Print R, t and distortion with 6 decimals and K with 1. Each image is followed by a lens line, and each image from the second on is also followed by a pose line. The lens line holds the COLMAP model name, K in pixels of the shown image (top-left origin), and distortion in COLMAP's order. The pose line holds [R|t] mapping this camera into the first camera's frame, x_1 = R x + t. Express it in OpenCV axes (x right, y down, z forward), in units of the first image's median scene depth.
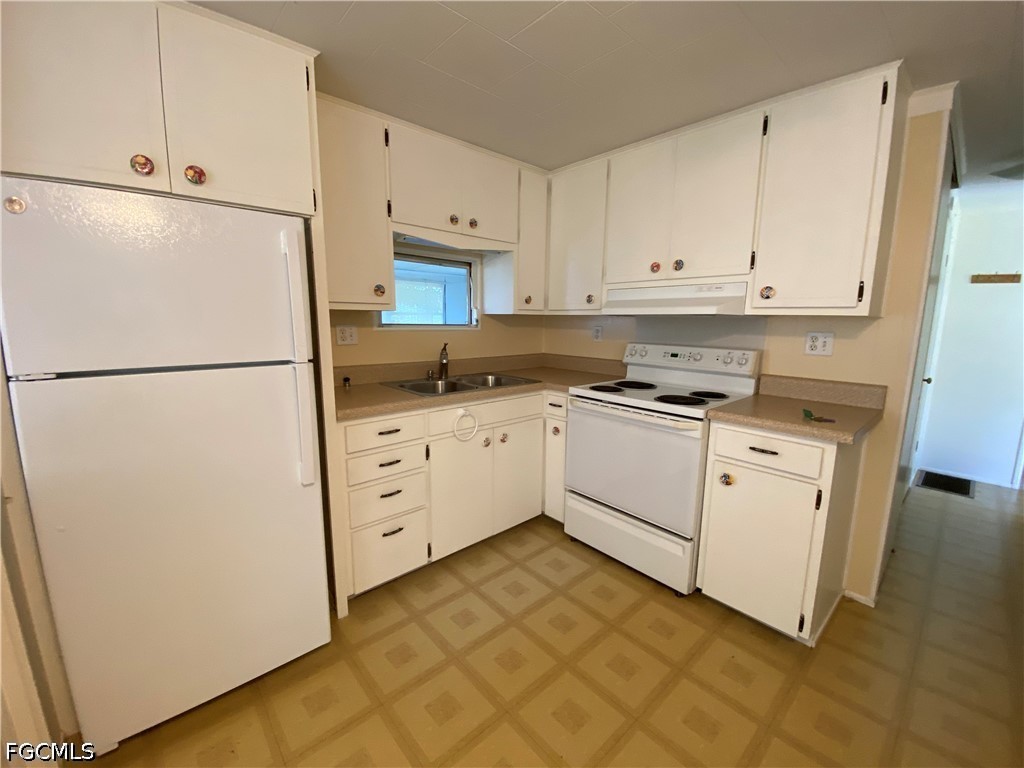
lens RADIAL K [[419.3, 0, 512.0], [0, 419.3, 384.0], [0, 0, 1]] dist [0.010215, -0.015982]
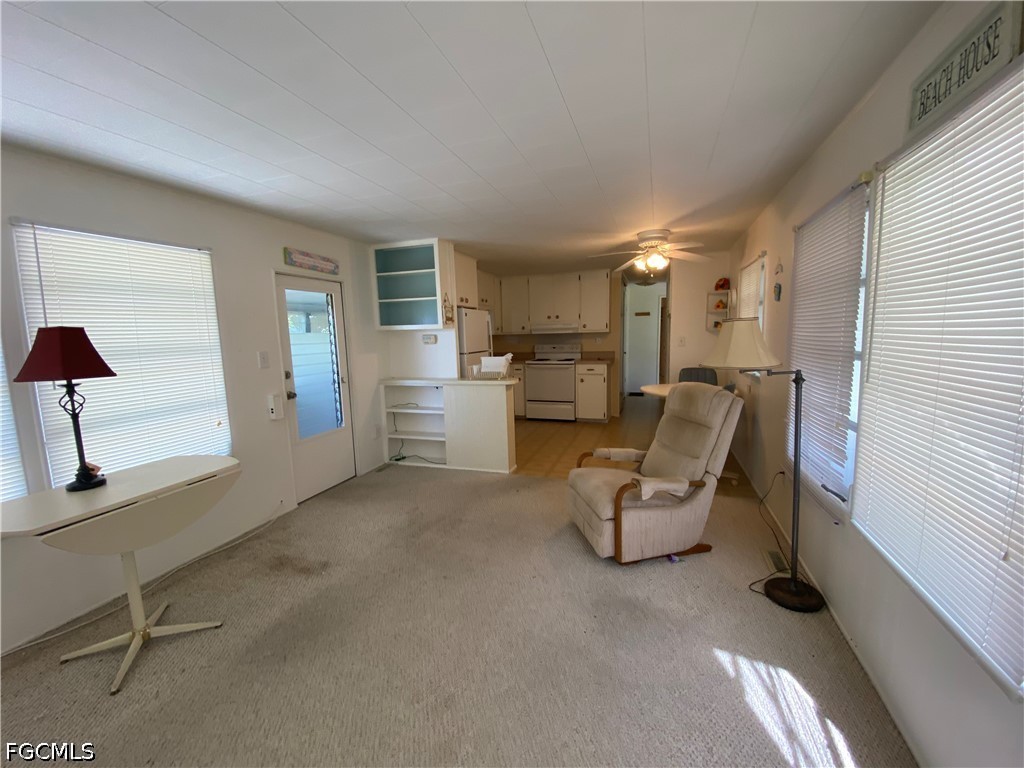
lens RADIAL K [[419.3, 0, 512.0], [0, 419.3, 384.0], [0, 0, 1]] dist [0.010215, -0.015982]
pose [[0.872461, -0.089549, 0.480409, -1.392575], [0.107611, 0.994142, -0.010121, 0.193769], [-0.476688, 0.060527, 0.876986, -1.473601]]
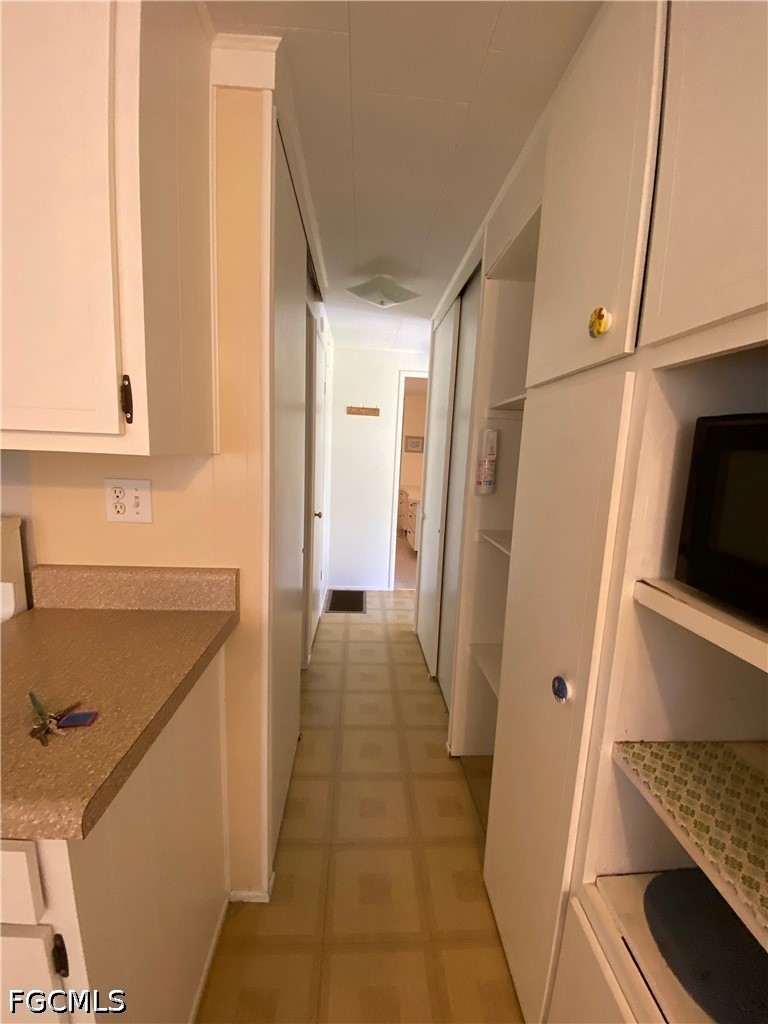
lens RADIAL K [[419.3, 0, 384.0], [0, 419.3, 512.0], [0, 0, 1]] dist [0.010215, -0.015982]
pose [[0.627185, -0.103185, 0.772005, 0.511766], [0.086566, 0.994279, 0.062567, -0.085378], [-0.774045, 0.027588, 0.632529, 0.410094]]
